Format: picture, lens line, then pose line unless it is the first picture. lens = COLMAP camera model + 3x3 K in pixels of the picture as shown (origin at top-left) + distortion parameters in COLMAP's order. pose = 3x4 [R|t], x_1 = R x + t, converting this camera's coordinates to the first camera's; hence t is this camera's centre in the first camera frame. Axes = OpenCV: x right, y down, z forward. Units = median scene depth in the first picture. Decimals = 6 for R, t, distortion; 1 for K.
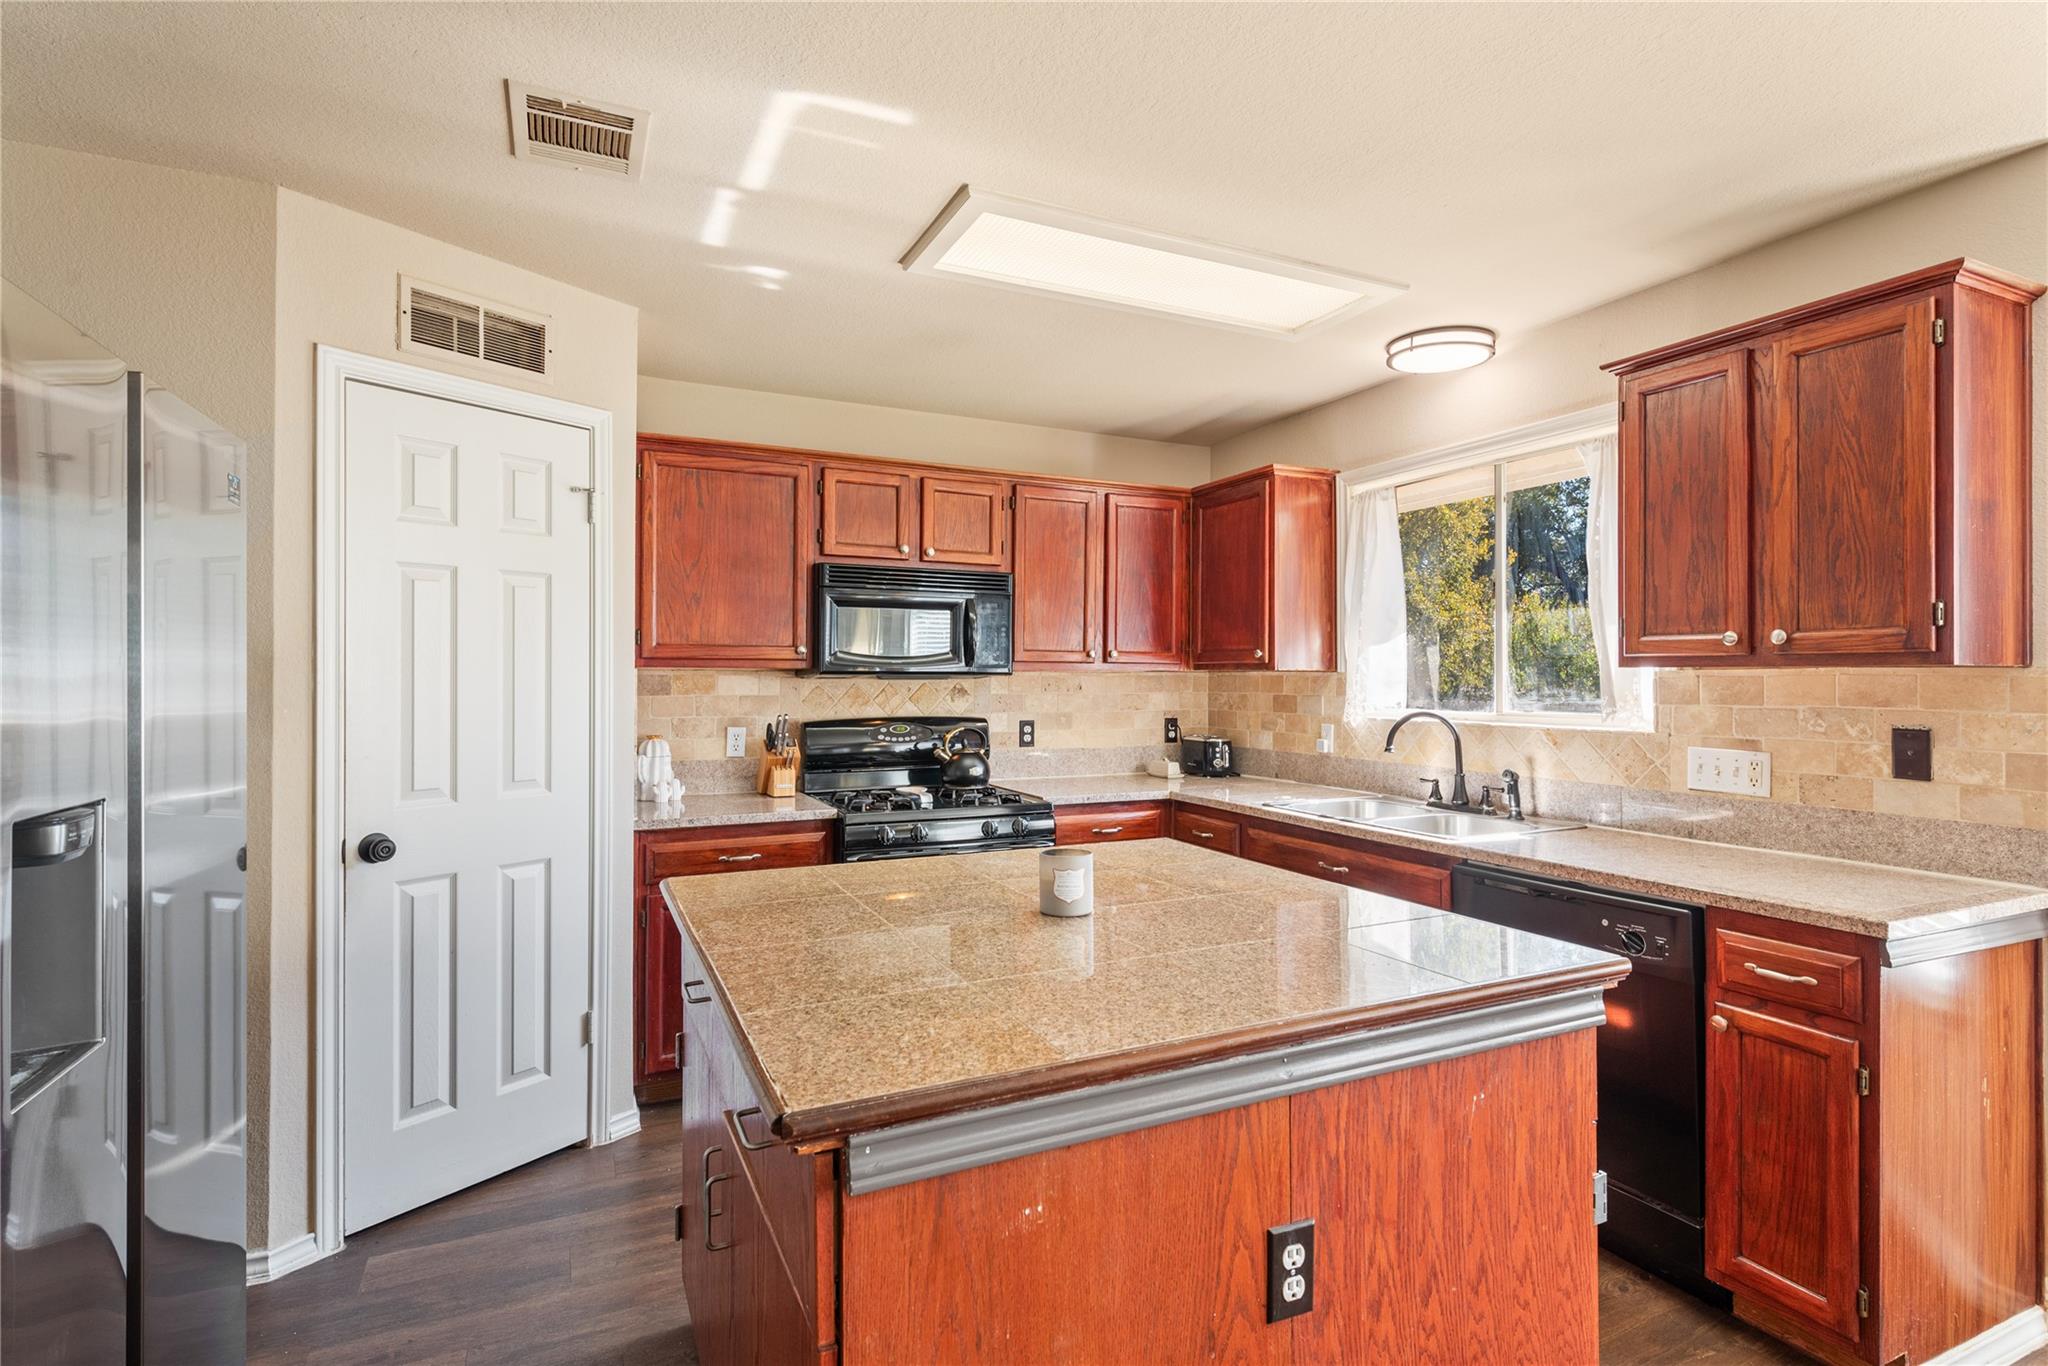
lens RADIAL K [[985.2, 0, 1029.2], [0, 985.2, 673.6], [0, 0, 1]] dist [0.008685, -0.004986]
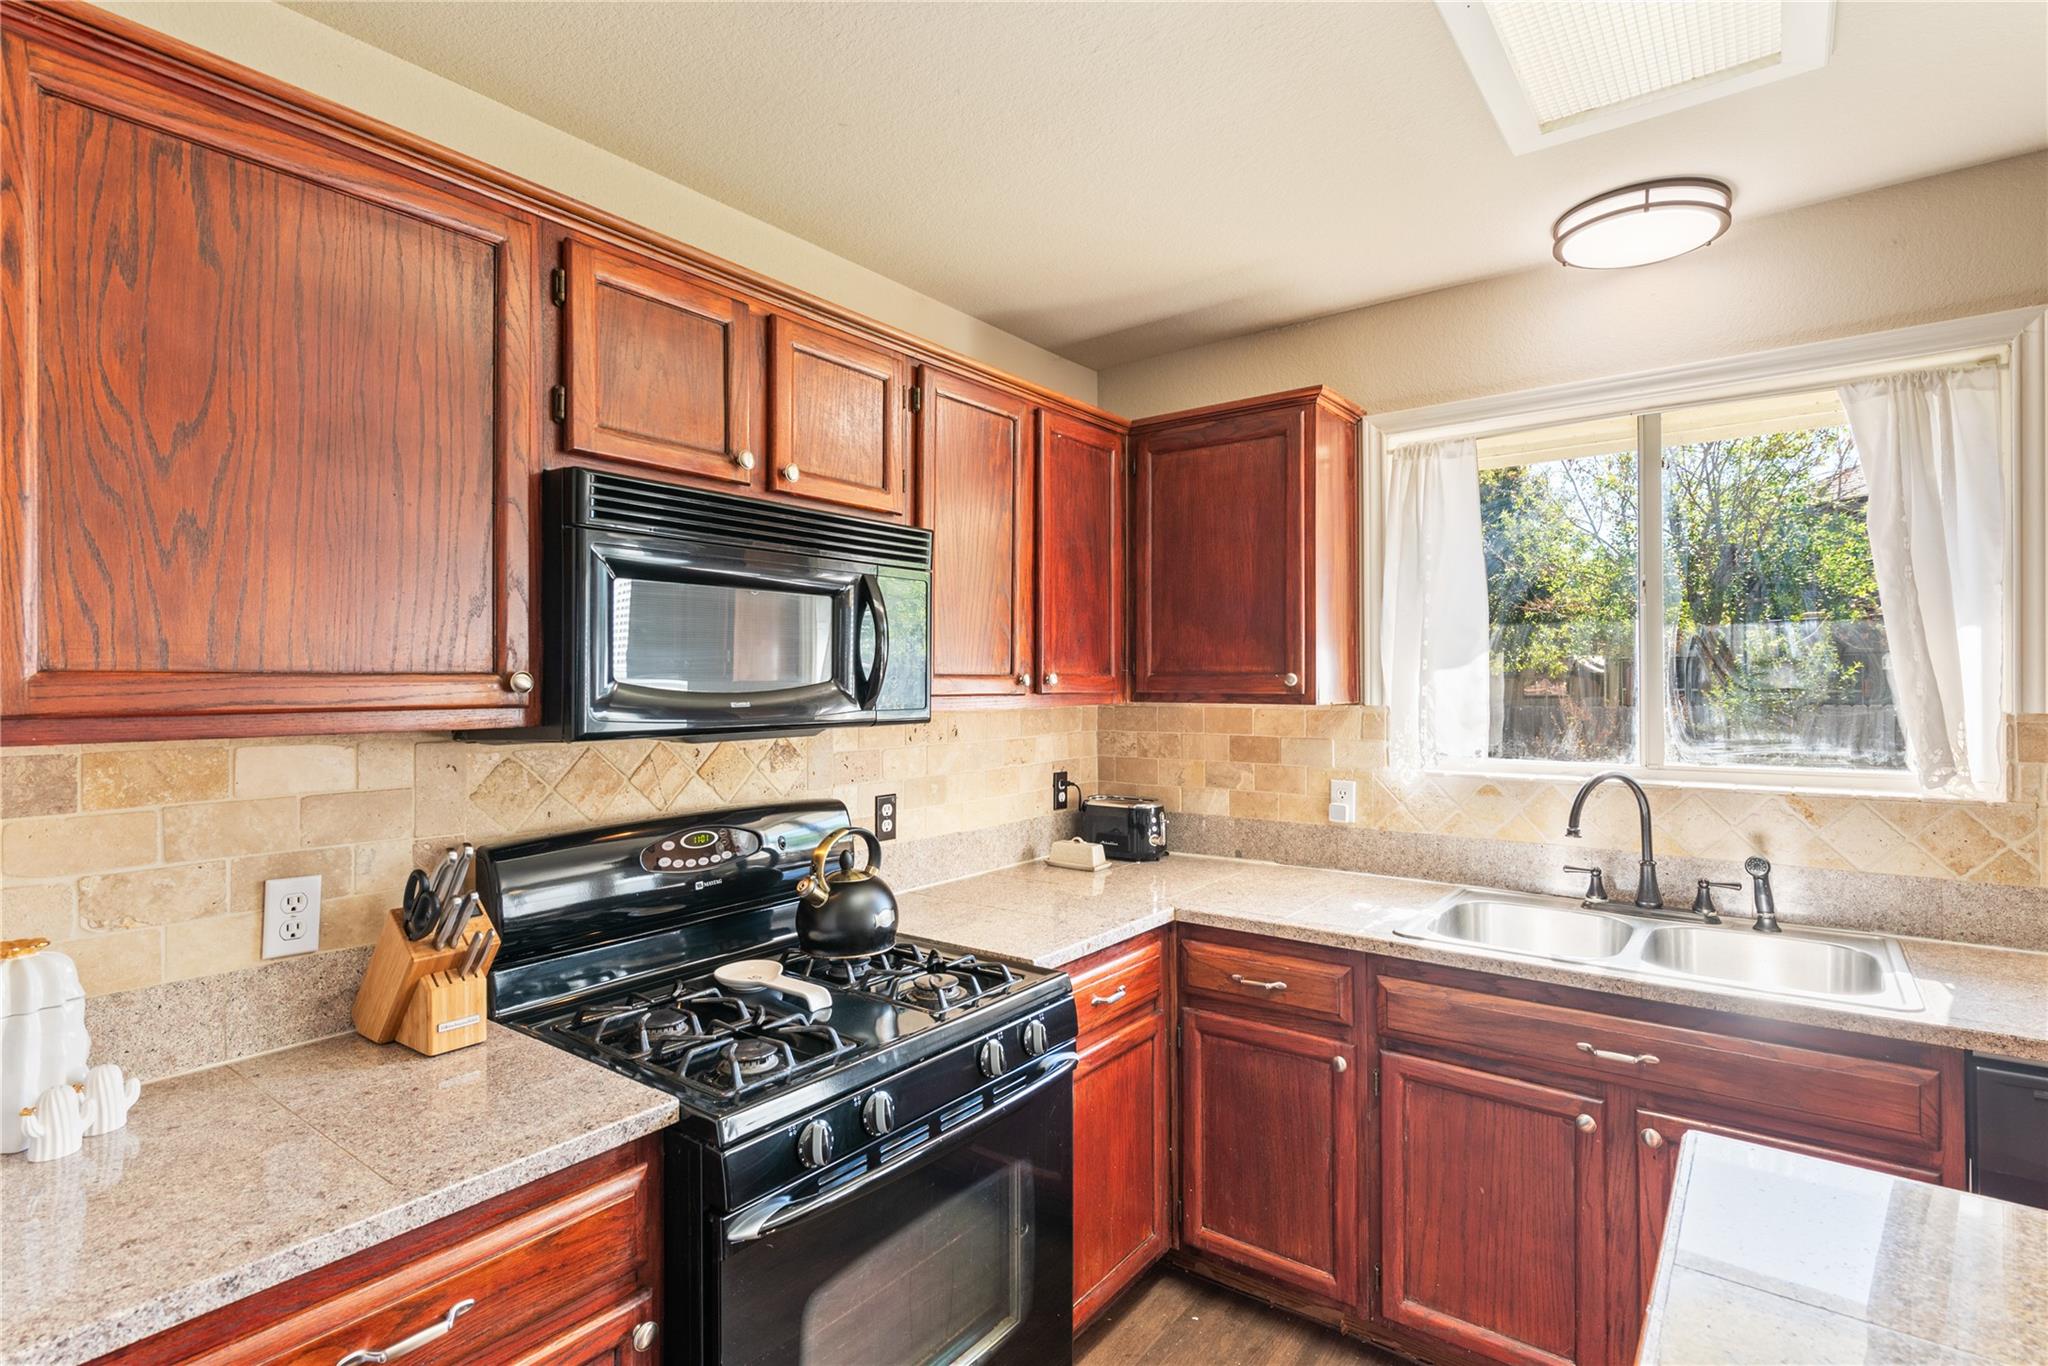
lens RADIAL K [[985.2, 0, 1031.4], [0, 985.2, 678.0], [0, 0, 1]] dist [0.008685, -0.004986]
pose [[0.886115, -0.005527, 0.463432, -0.244960], [0.005150, 0.999985, 0.002079, -0.026804], [-0.463436, 0.000545, 0.886130, 0.579097]]
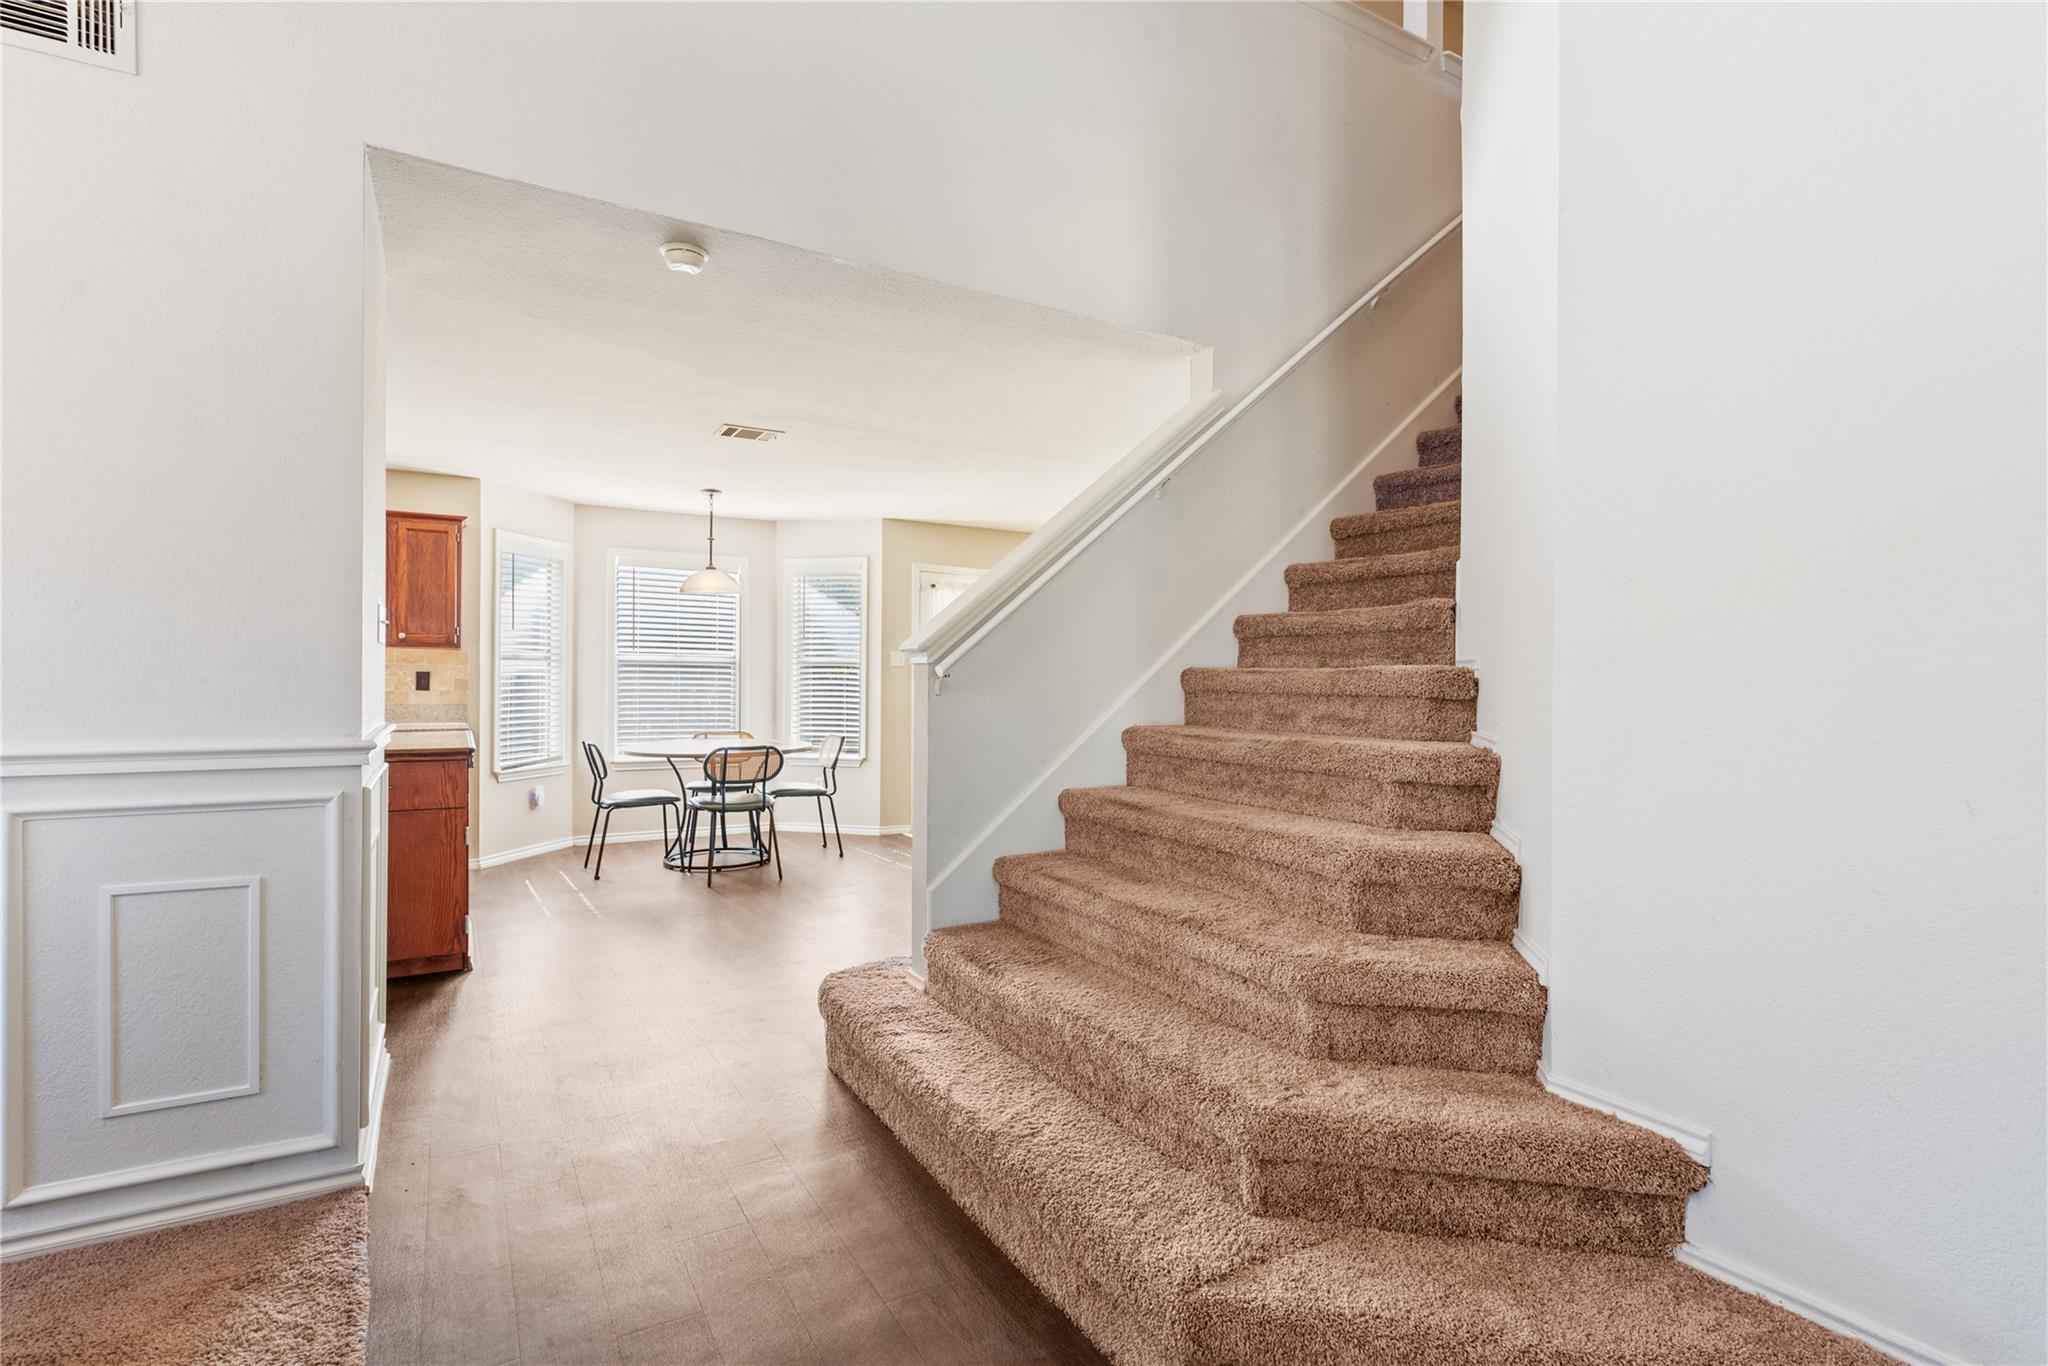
lens RADIAL K [[985.2, 0, 1043.0], [0, 985.2, 687.2], [0, 0, 1]] dist [0.008685, -0.004986]
pose [[-0.102936, -0.009123, 0.994646, -1.320281], [-0.012505, 0.999891, 0.007877, 0.037417], [-0.994609, -0.011627, -0.103039, -0.274733]]
